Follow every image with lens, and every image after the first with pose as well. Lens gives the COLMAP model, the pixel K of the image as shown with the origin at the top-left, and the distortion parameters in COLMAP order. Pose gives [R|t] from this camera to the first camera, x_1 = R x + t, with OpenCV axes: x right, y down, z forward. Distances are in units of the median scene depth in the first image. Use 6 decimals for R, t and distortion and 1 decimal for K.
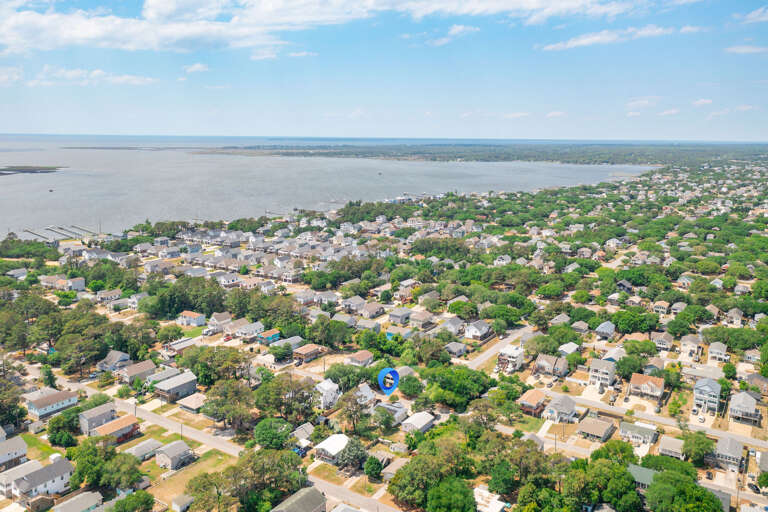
lens RADIAL K [[625.1, 0, 372.1], [0, 625.1, 170.4], [0, 0, 1]] dist [0.010251, 0.002076]
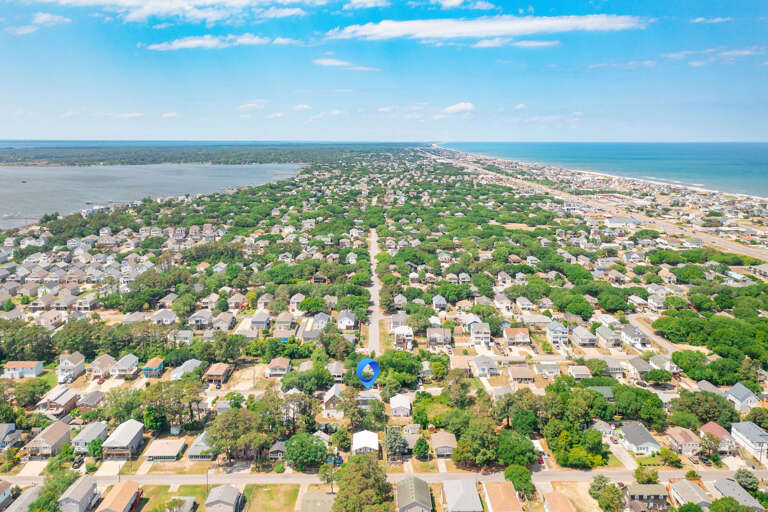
lens RADIAL K [[625.1, 0, 372.1], [0, 625.1, 170.4], [0, 0, 1]] dist [0.010251, 0.002076]
pose [[0.826870, -0.033809, 0.561376, -0.403506], [0.034793, 0.999355, 0.008938, -0.009644], [-0.561316, 0.012141, 0.827512, 0.093144]]
